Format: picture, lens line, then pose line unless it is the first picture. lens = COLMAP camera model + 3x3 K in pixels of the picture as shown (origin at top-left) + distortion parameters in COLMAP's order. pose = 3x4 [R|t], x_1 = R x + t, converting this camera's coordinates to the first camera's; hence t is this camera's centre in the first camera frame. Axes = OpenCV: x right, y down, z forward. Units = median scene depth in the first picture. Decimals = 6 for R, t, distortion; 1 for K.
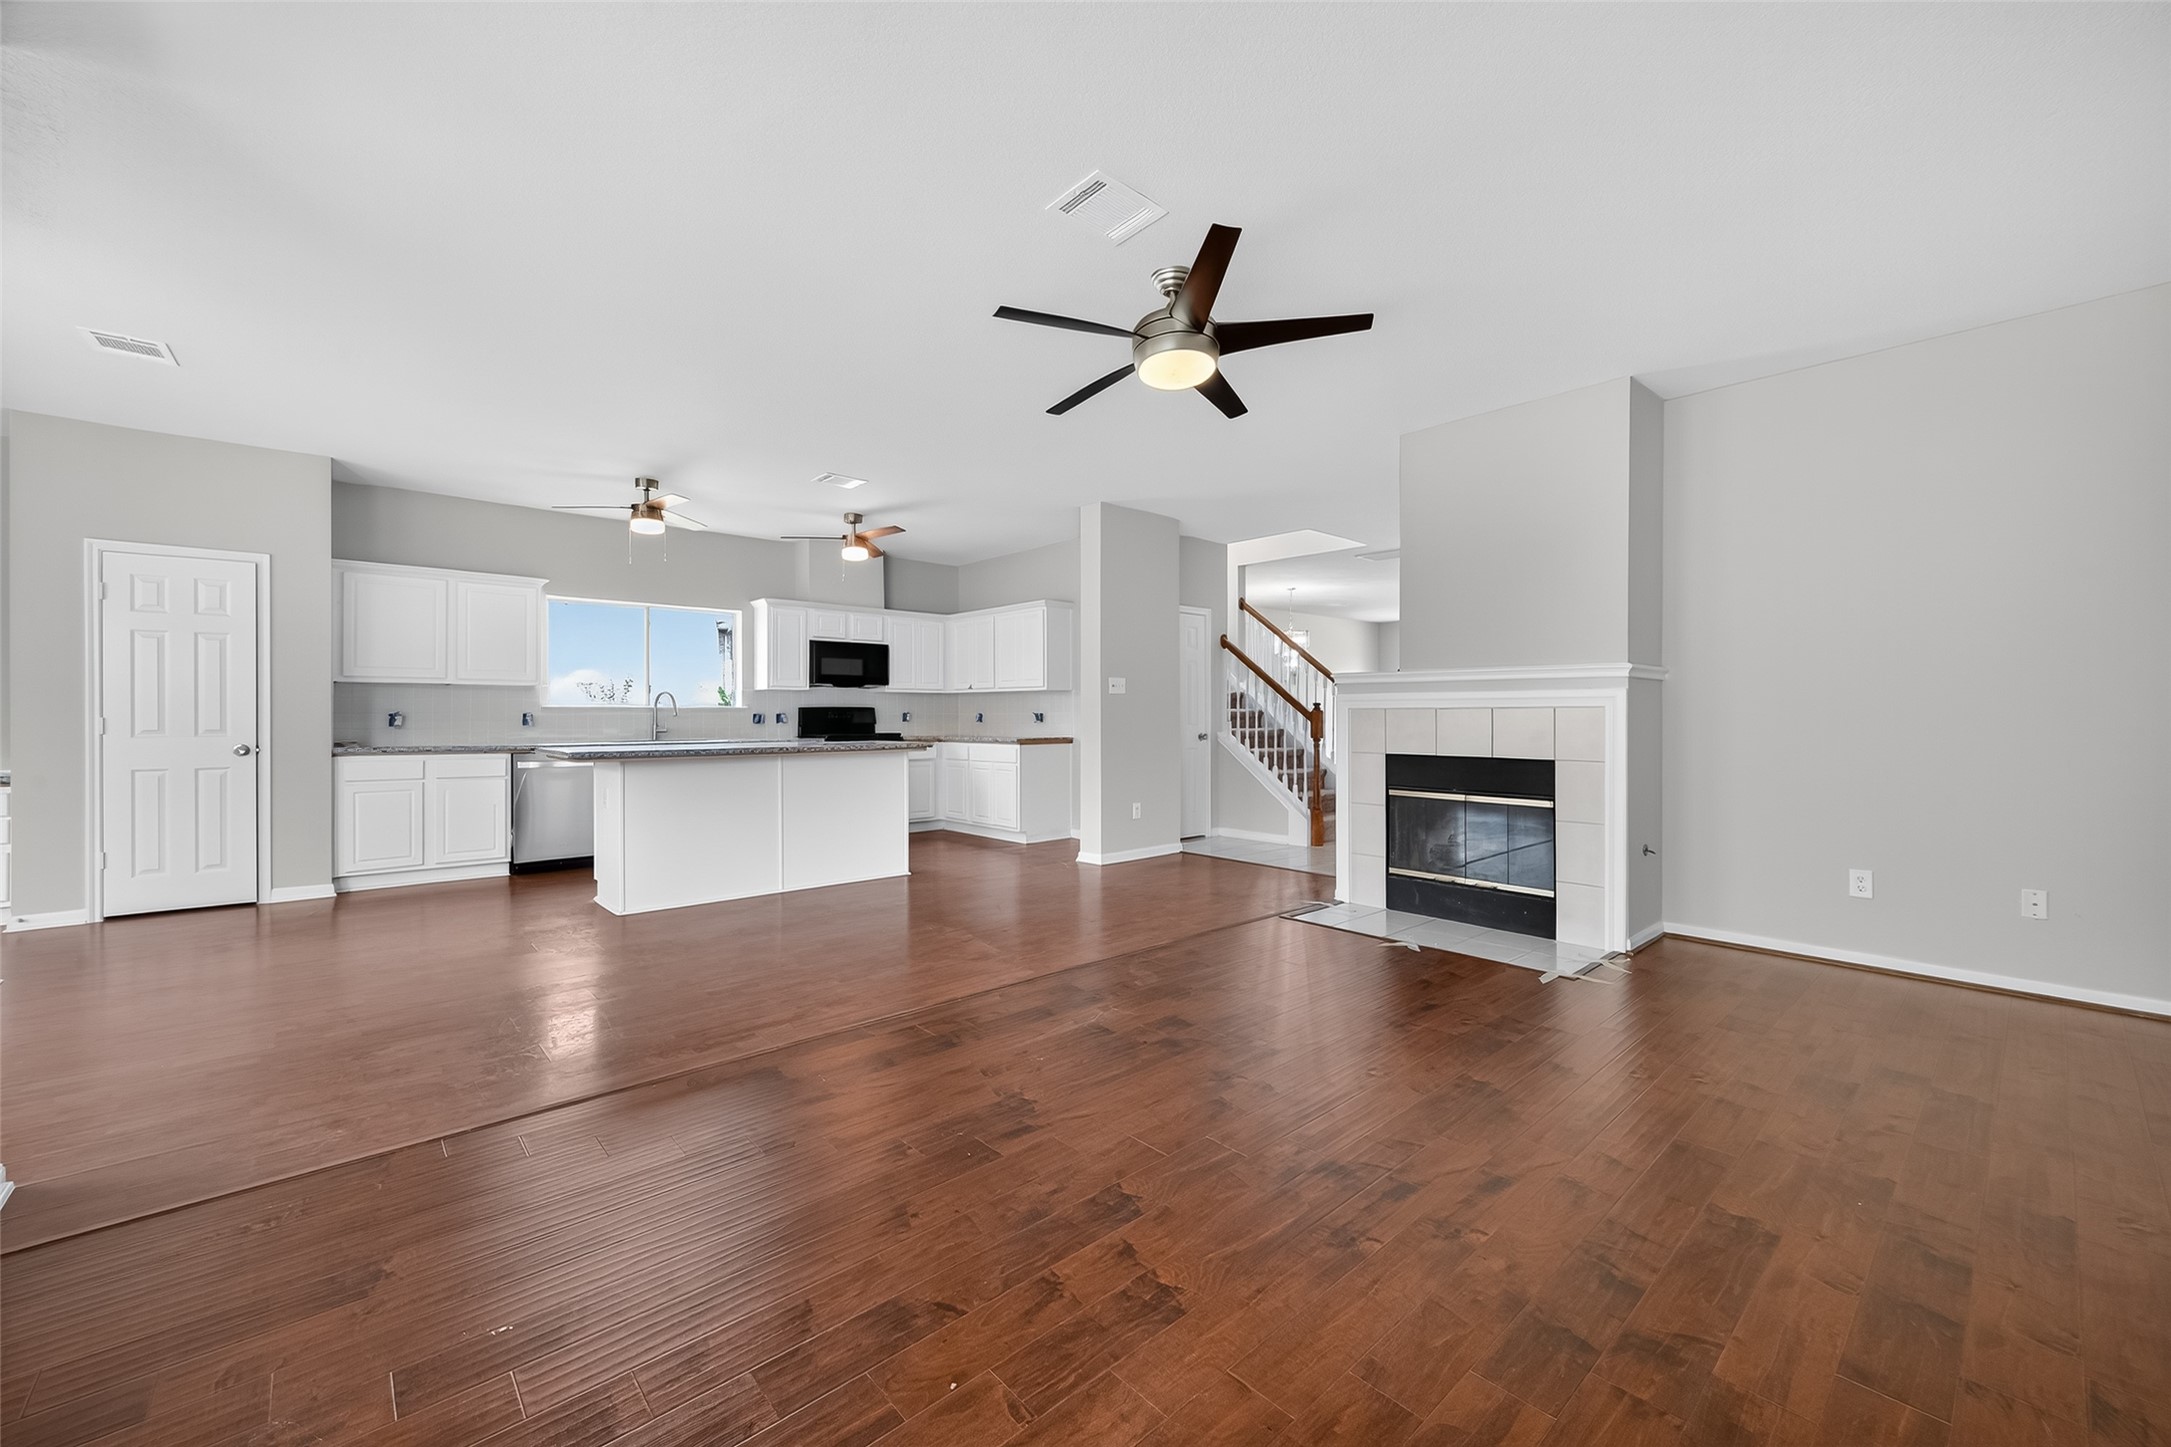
lens RADIAL K [[861.4, 0, 1116.8], [0, 861.4, 702.8], [0, 0, 1]] dist [0.002635, -0.000211]
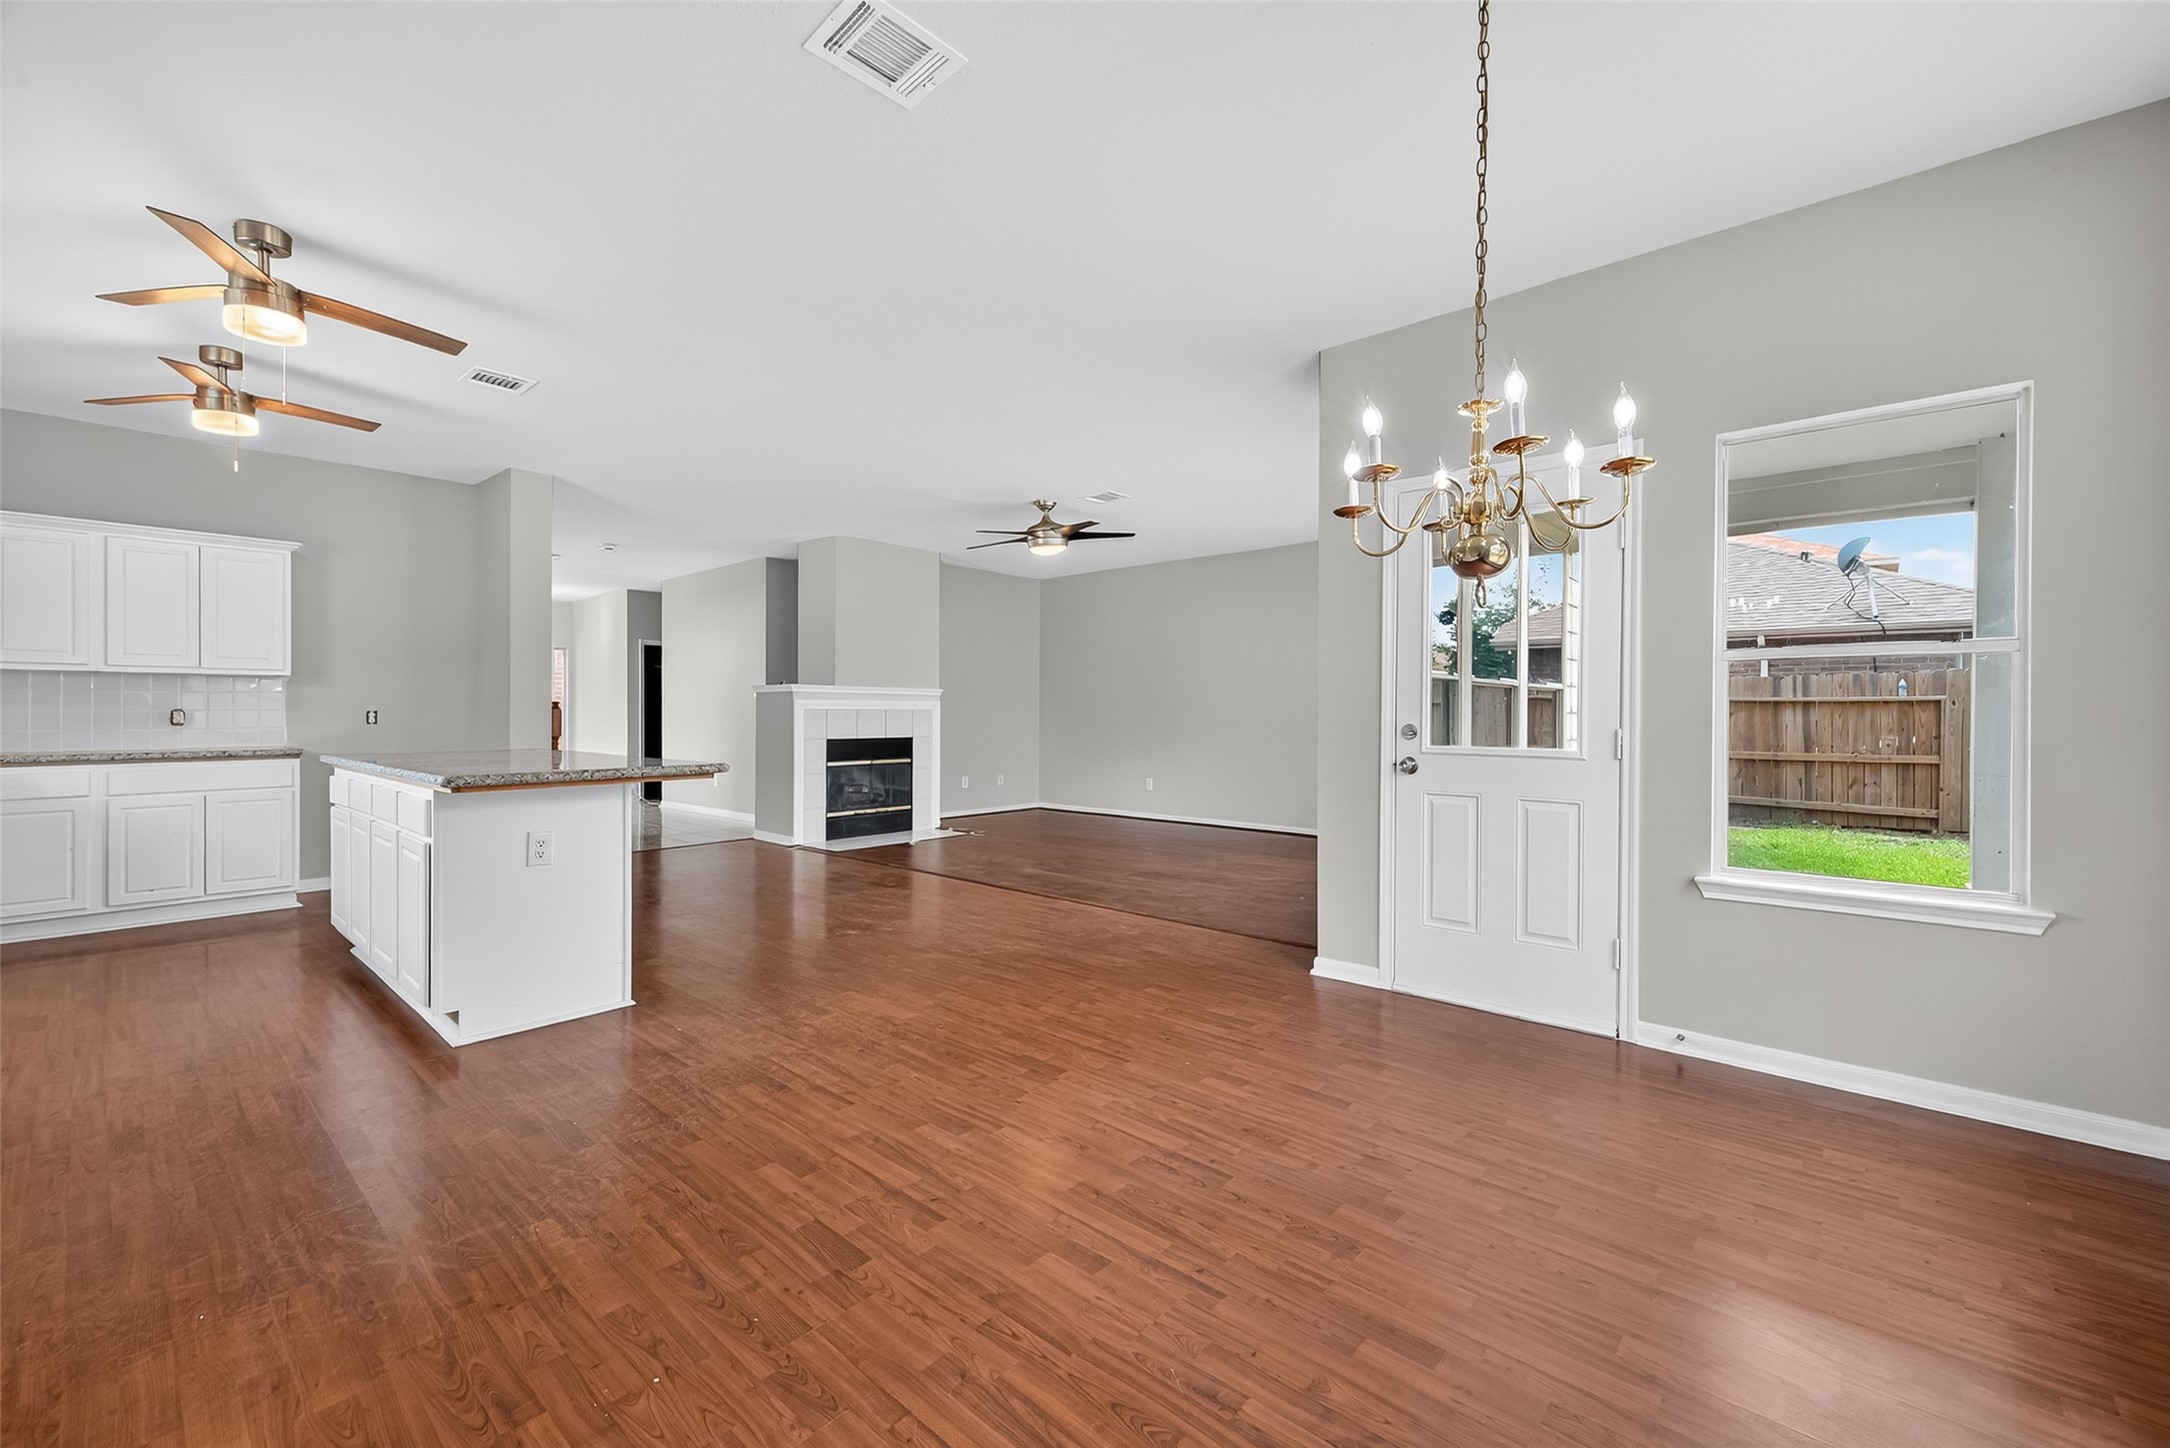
lens RADIAL K [[861.0, 0, 1102.7], [0, 861.0, 718.1], [0, 0, 1]] dist [0.002635, -0.000211]
pose [[-0.102245, -0.004349, 0.994750, -1.070756], [-0.014528, 0.999890, 0.002878, 0.008758], [-0.994653, -0.014157, -0.102297, 0.575256]]
